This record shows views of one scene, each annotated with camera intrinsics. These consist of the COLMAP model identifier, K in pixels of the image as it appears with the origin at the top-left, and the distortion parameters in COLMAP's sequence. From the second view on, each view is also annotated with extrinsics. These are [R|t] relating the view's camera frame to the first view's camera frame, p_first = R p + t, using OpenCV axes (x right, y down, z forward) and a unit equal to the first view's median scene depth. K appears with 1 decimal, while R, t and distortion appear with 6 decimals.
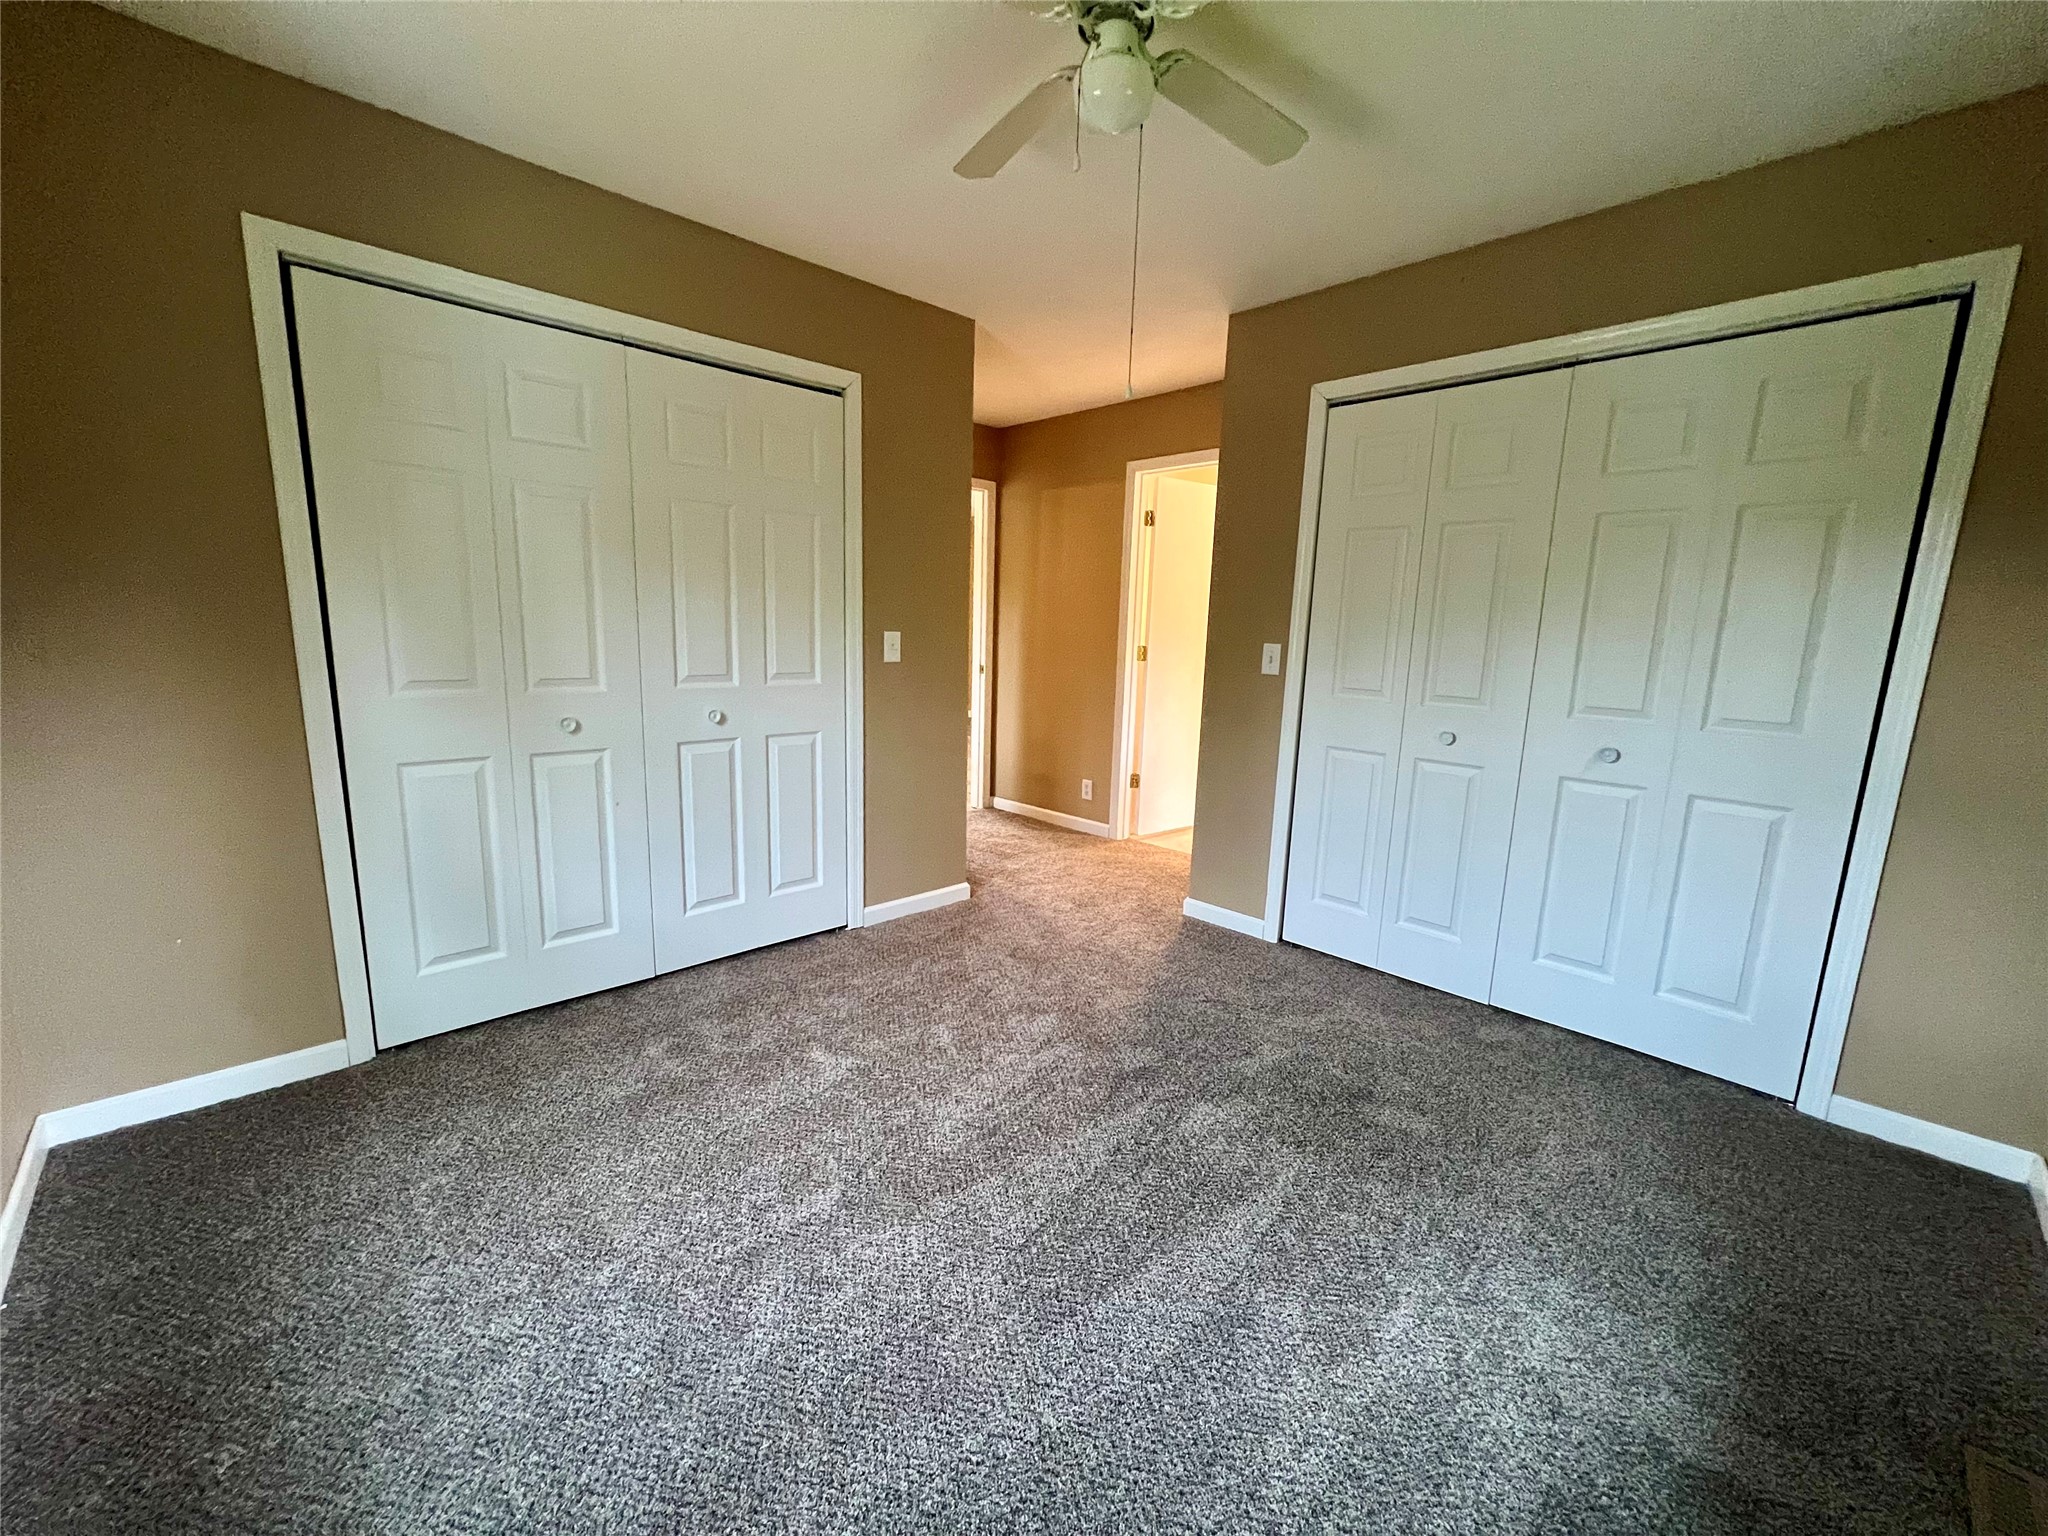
lens RADIAL K [[821.5, 0, 1008.0], [0, 821.5, 757.3], [0, 0, 1]] dist [0.003584, -0.000277]
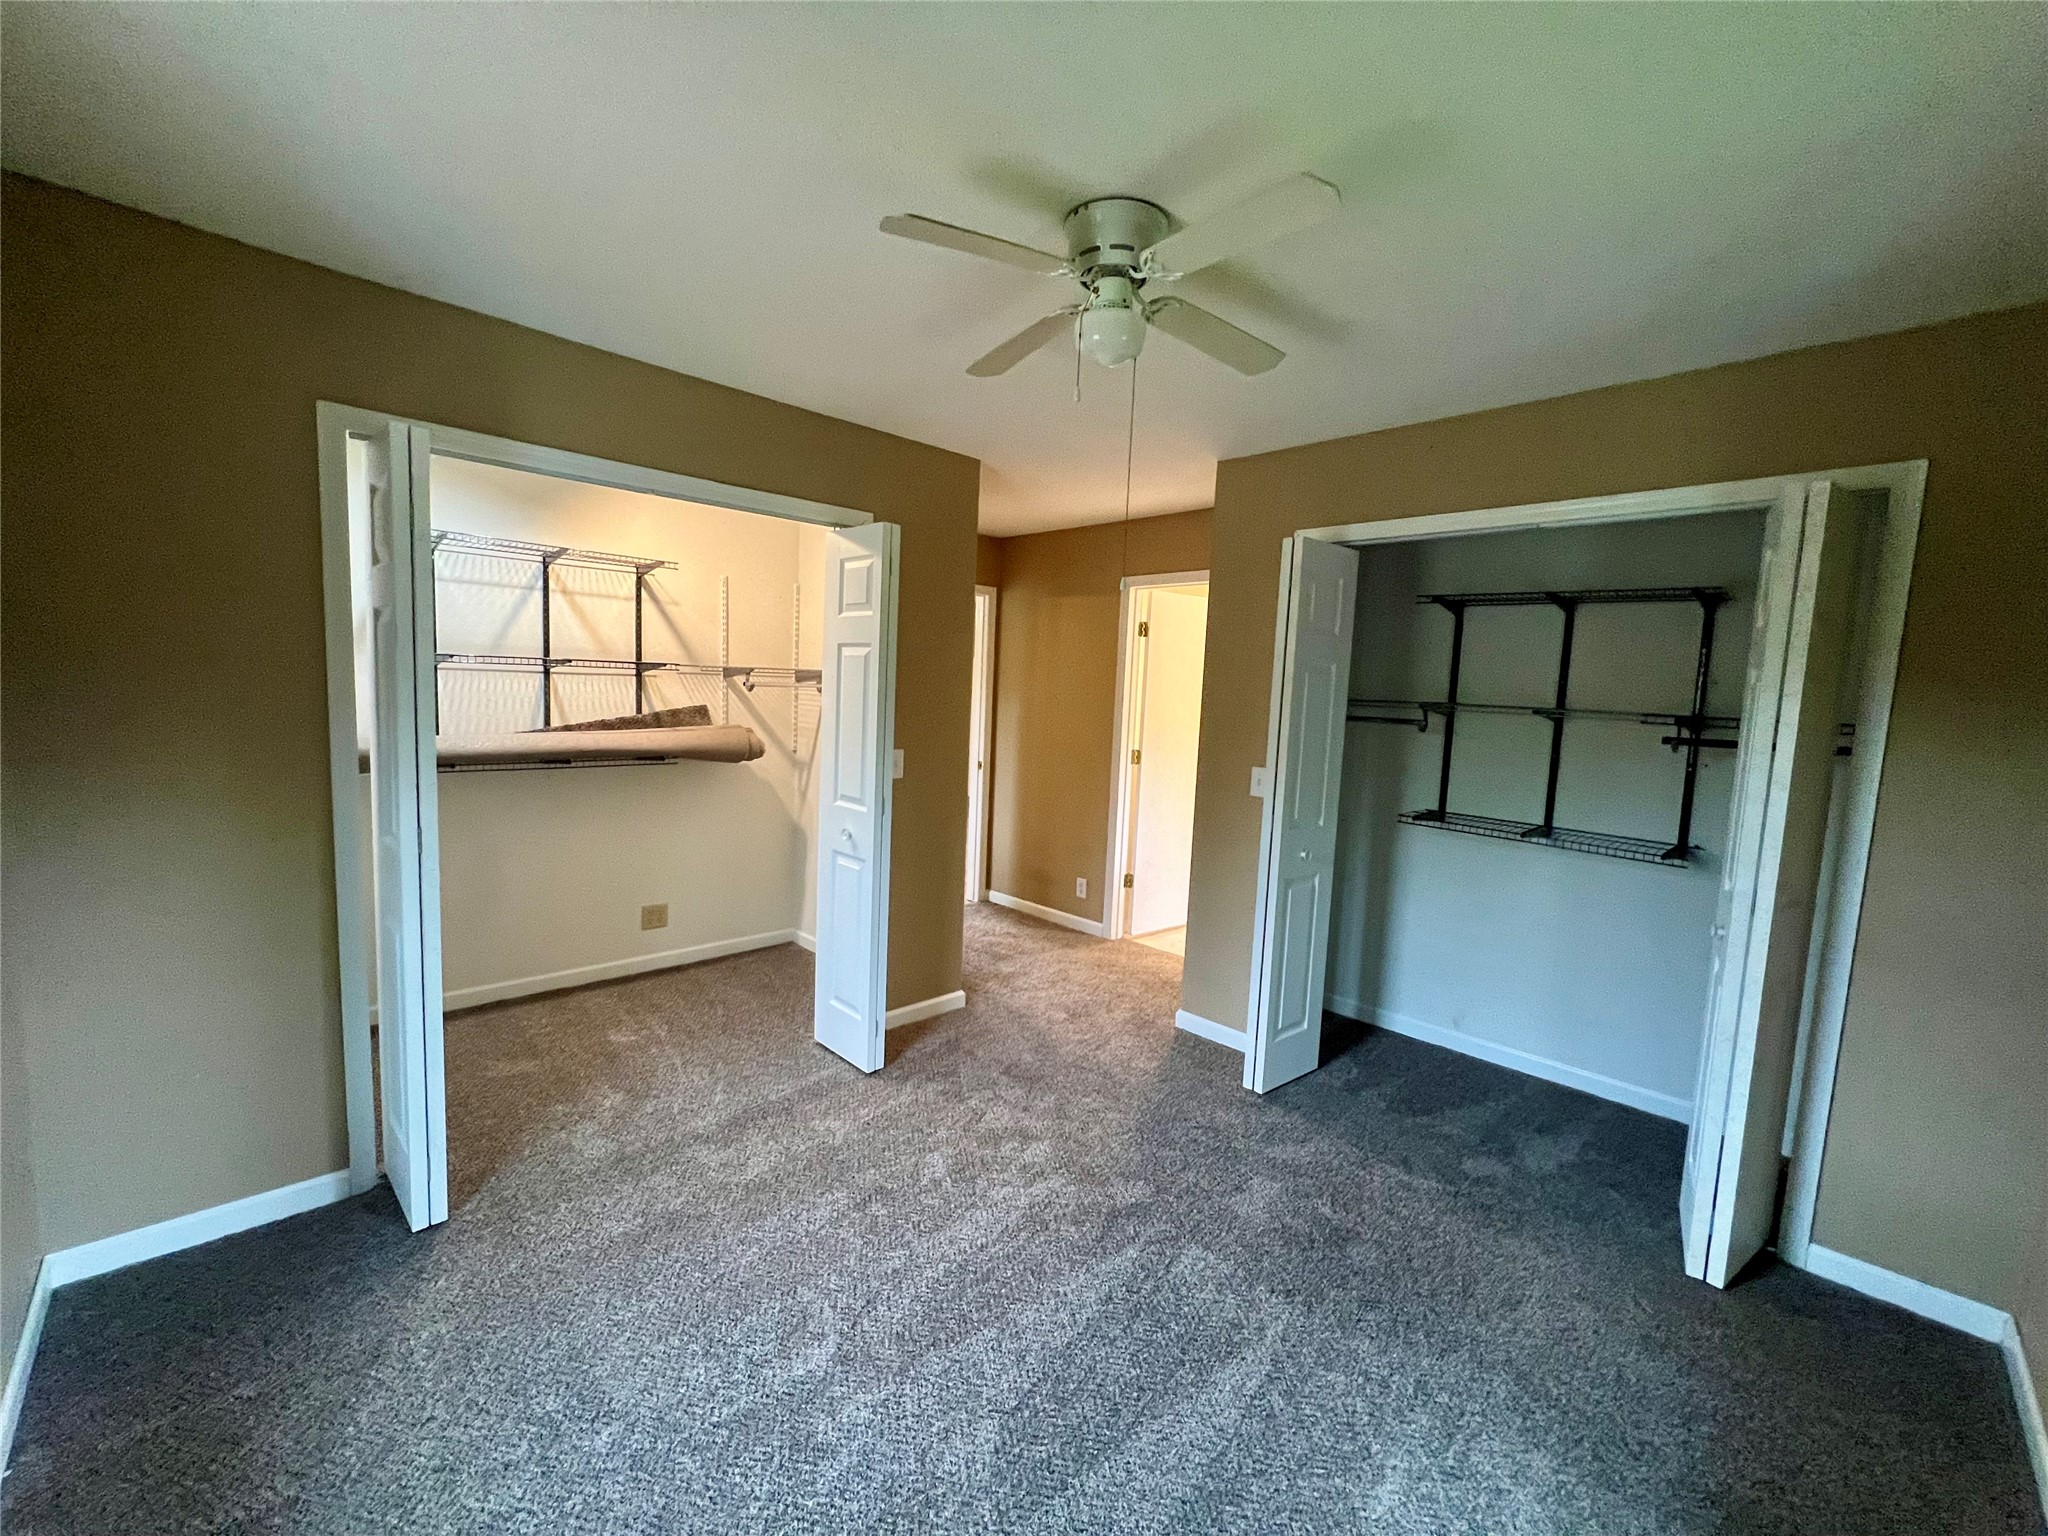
lens RADIAL K [[821.5, 0, 1008.0], [0, 821.5, 757.3], [0, 0, 1]] dist [0.003584, -0.000277]
pose [[0.999864, 0.015346, 0.005997, -0.009364], [-0.014846, 0.996991, -0.076084, -0.128388], [-0.007147, 0.075985, 0.997083, -0.072778]]
